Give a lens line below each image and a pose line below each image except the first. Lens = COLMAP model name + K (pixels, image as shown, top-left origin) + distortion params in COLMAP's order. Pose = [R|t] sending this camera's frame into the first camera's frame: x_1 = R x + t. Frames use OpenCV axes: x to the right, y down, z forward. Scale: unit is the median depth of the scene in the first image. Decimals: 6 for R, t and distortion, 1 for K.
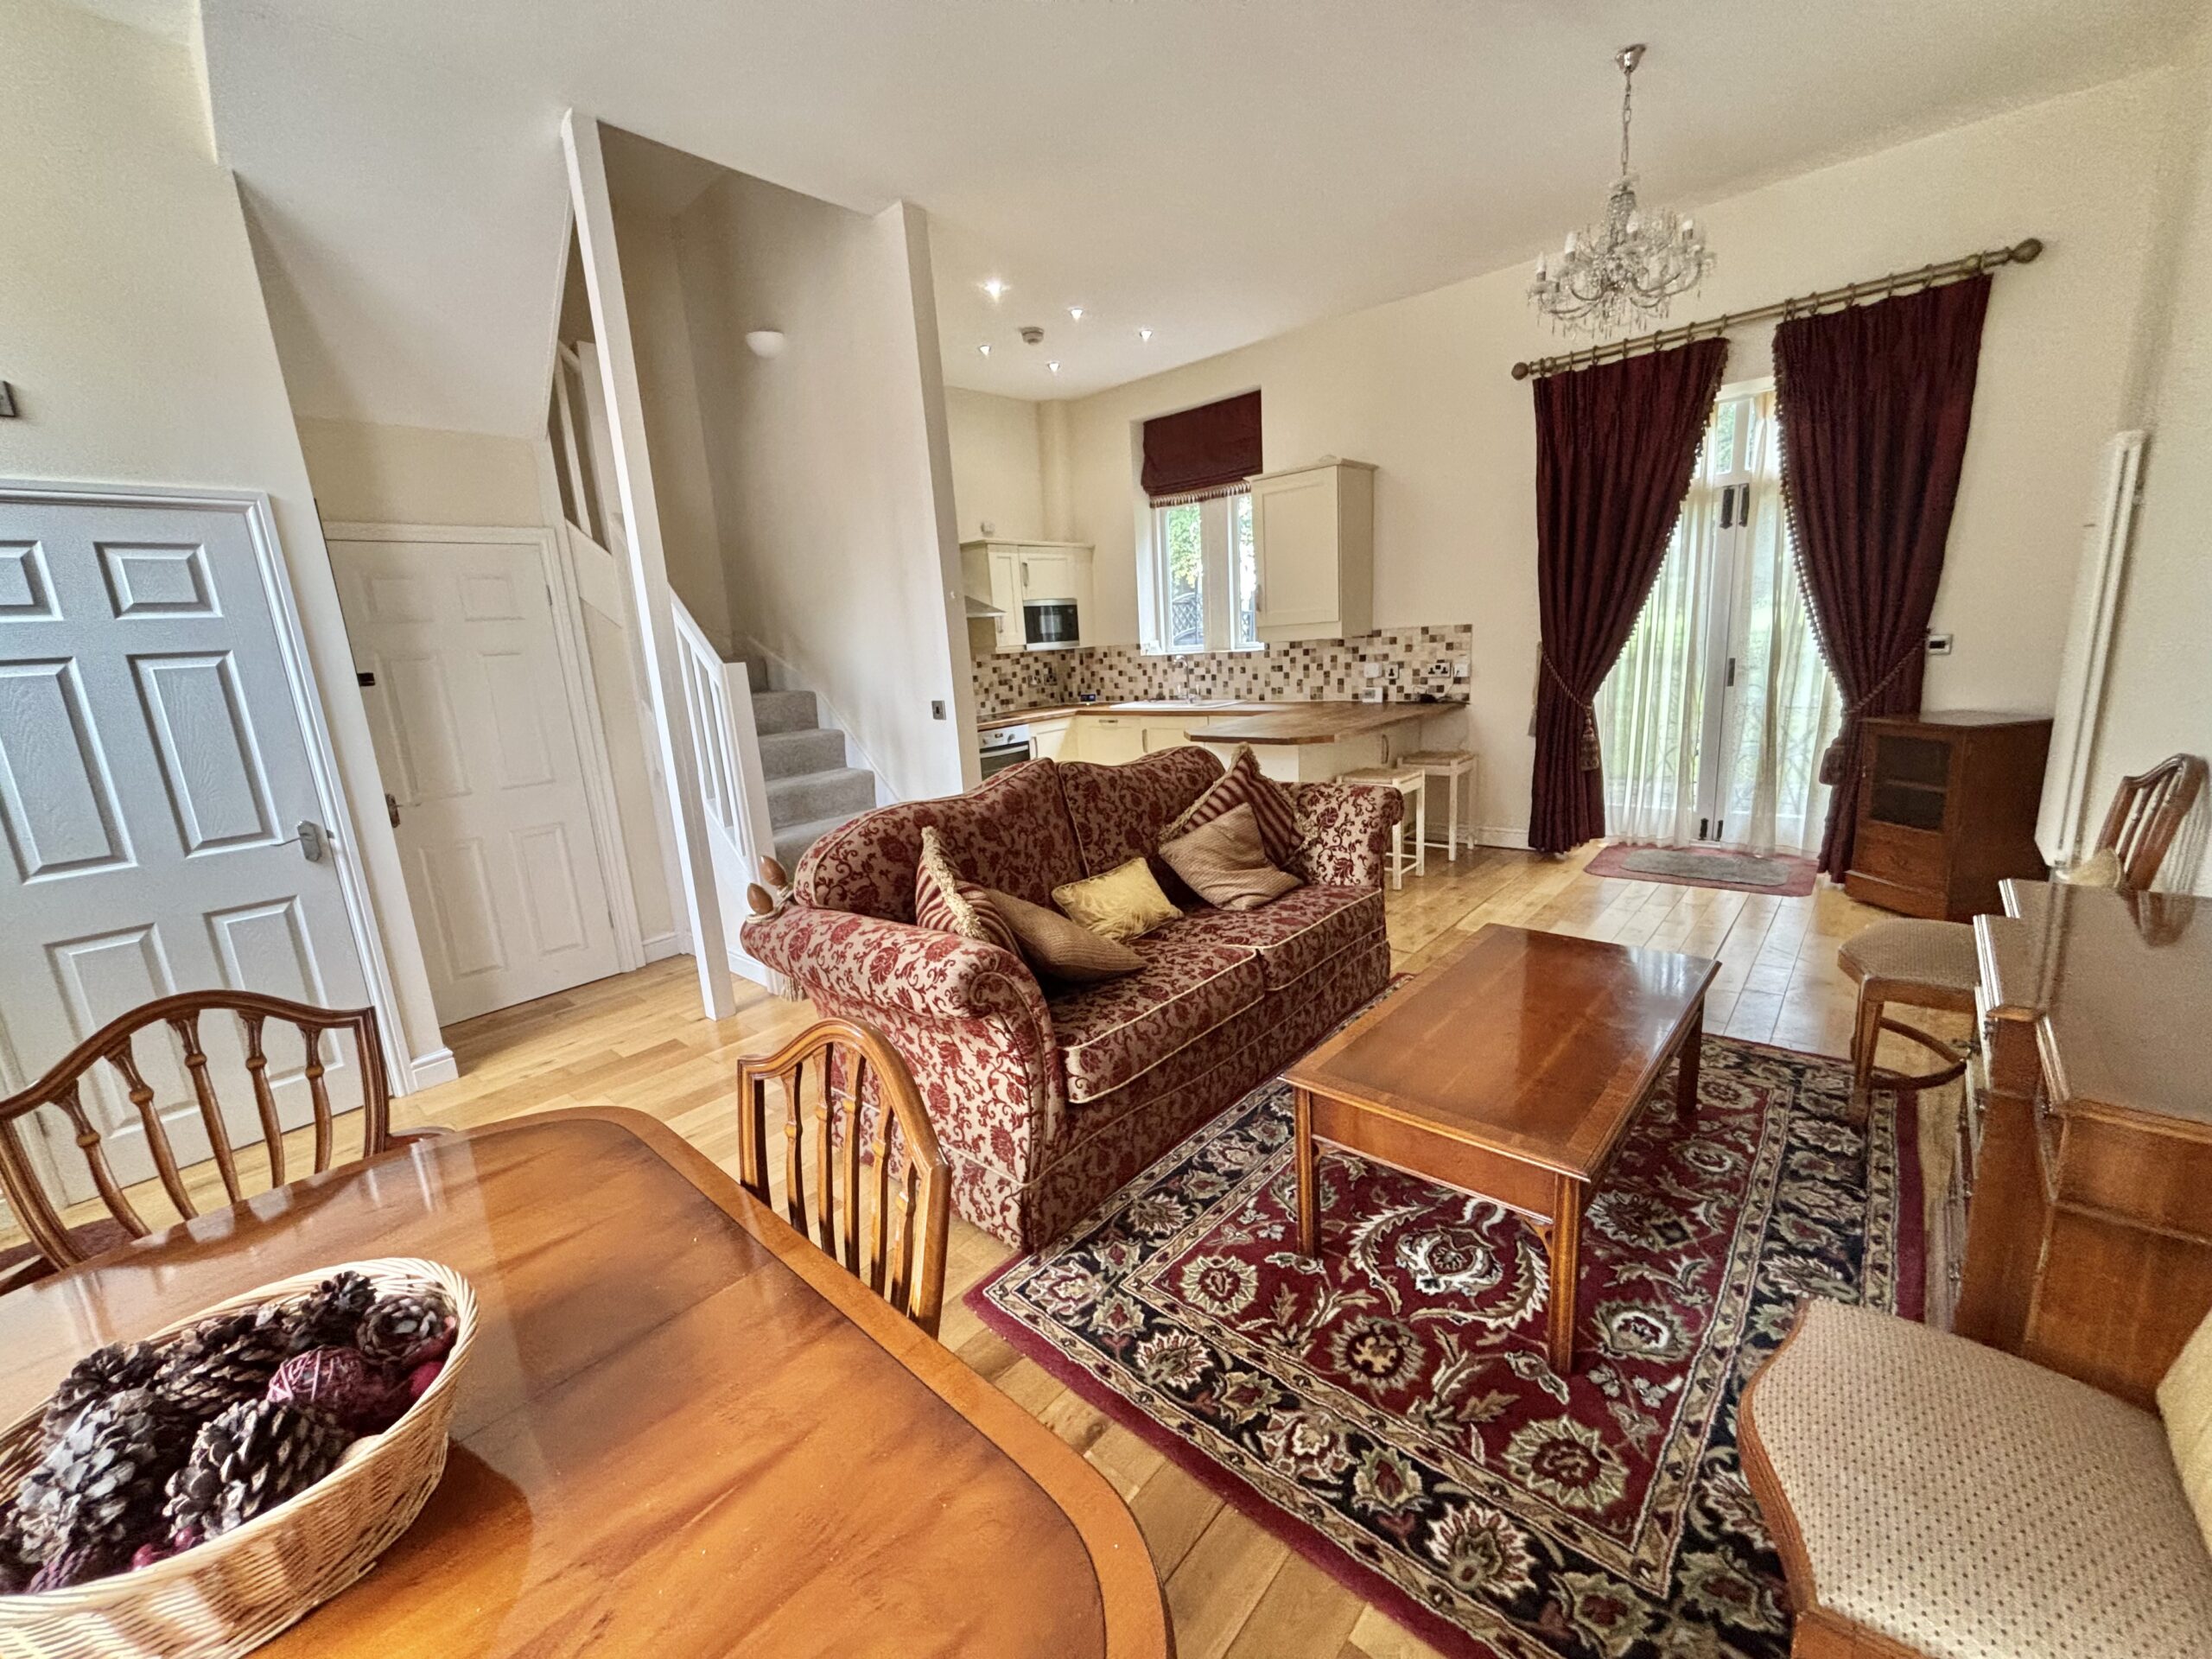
lens RADIAL K [[893.9, 0, 1093.4], [0, 893.9, 846.4], [0, 0, 1]] dist [0.007390, -0.000635]
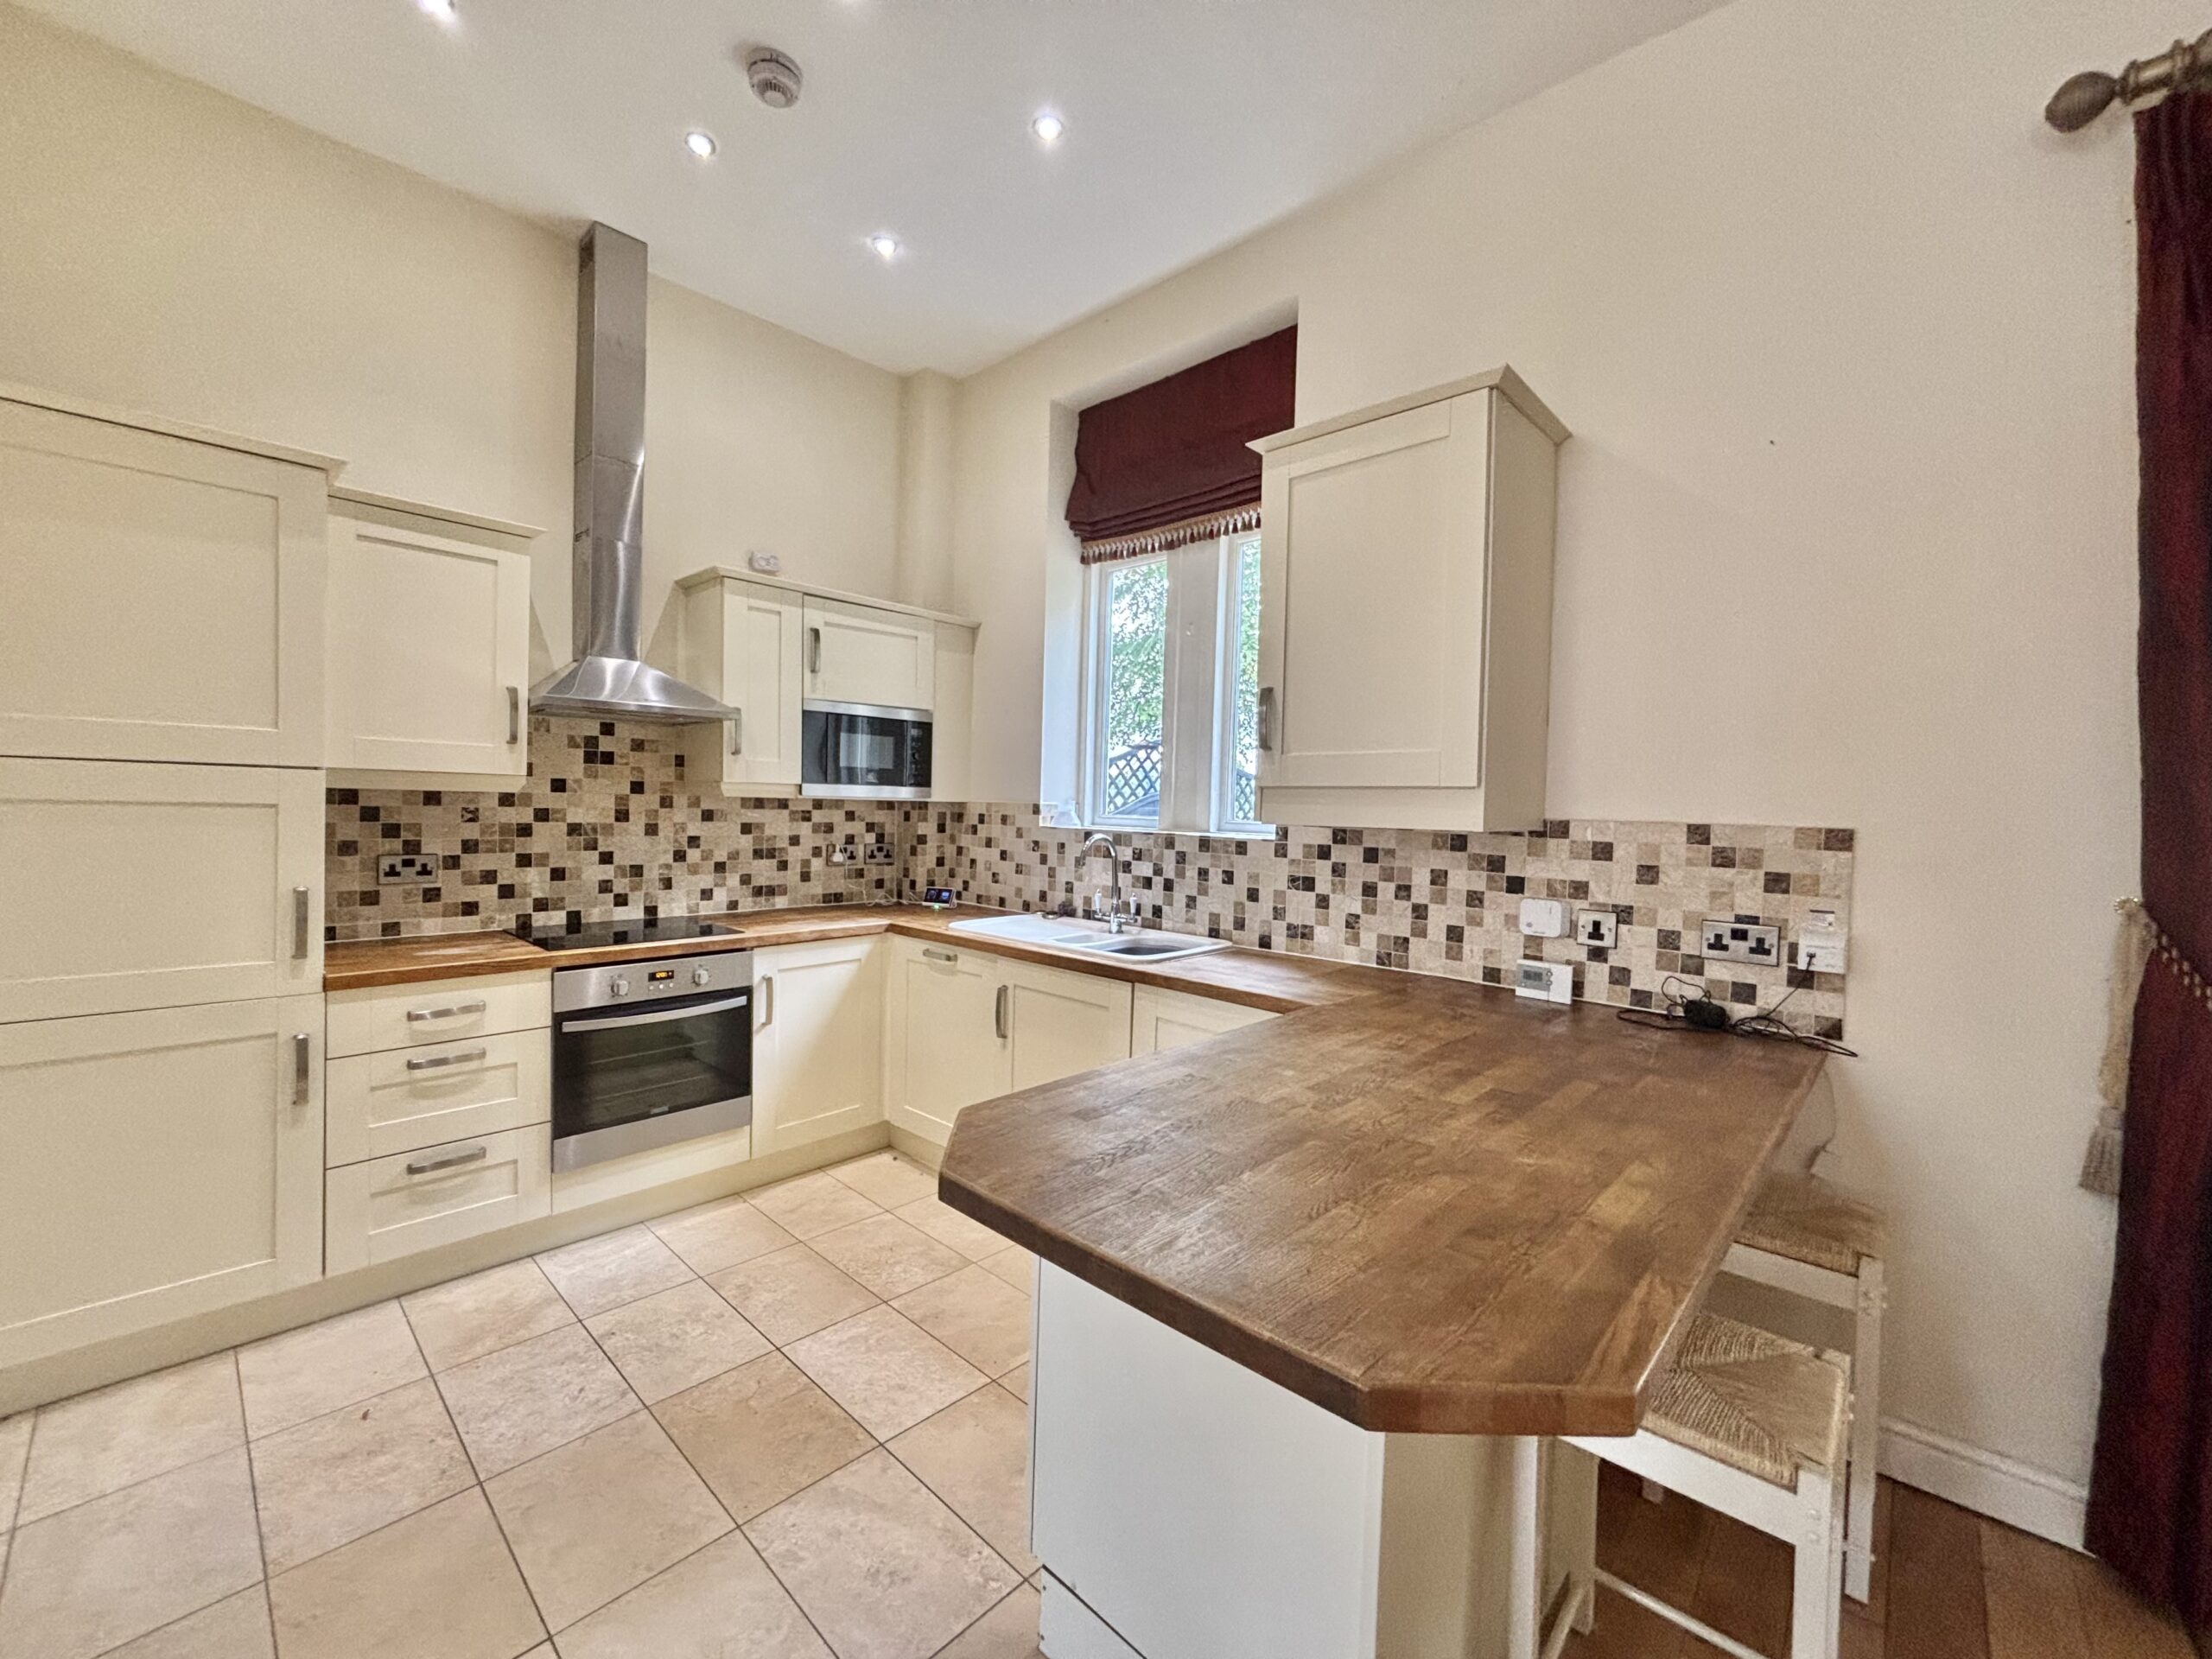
lens RADIAL K [[893.9, 0, 1109.0], [0, 893.9, 815.1], [0, 0, 1]] dist [0.007390, -0.000635]
pose [[0.995796, 0.090975, -0.010704, 0.108139], [-0.091181, 0.973224, -0.211001, -0.125529], [-0.008779, 0.211090, 0.977427, 0.540986]]
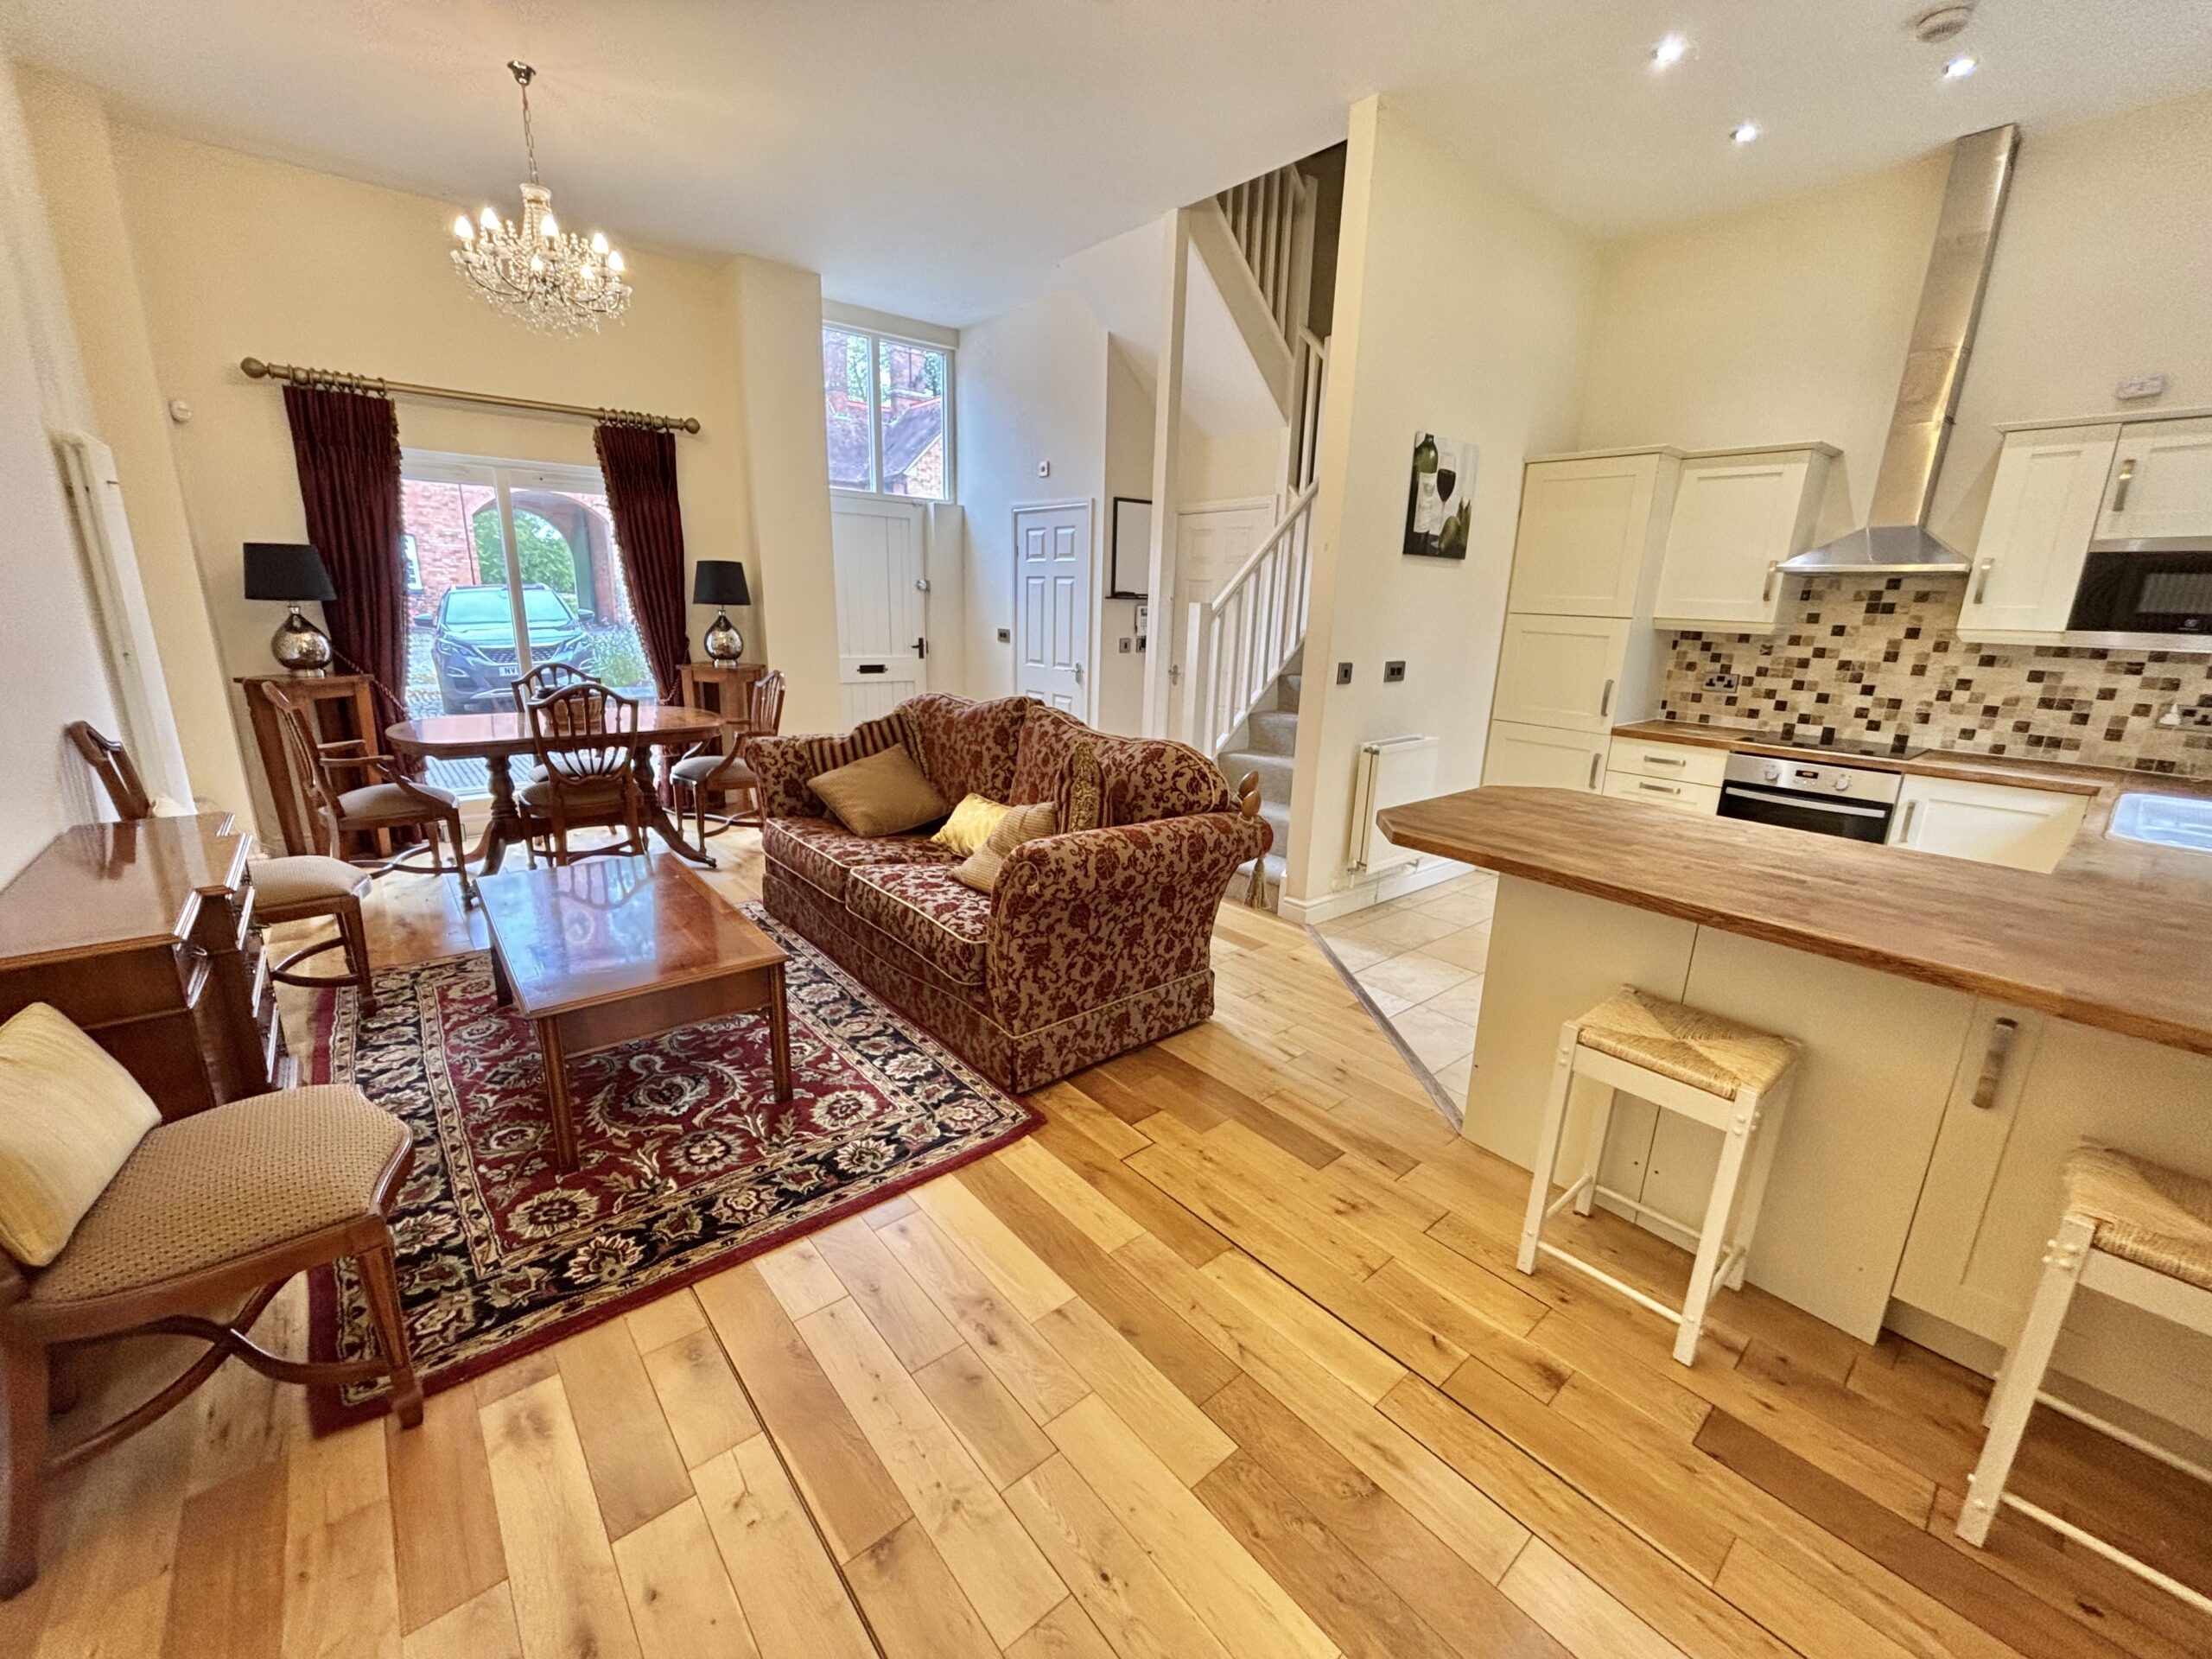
lens RADIAL K [[893.9, 0, 1096.5], [0, 893.9, 815.0], [0, 0, 1]] dist [0.007390, -0.000635]
pose [[-0.152227, 0.294834, -0.943345, 0.524823], [-0.241711, 0.914380, 0.324786, -0.175493], [0.958333, 0.277458, -0.067929, 0.585149]]
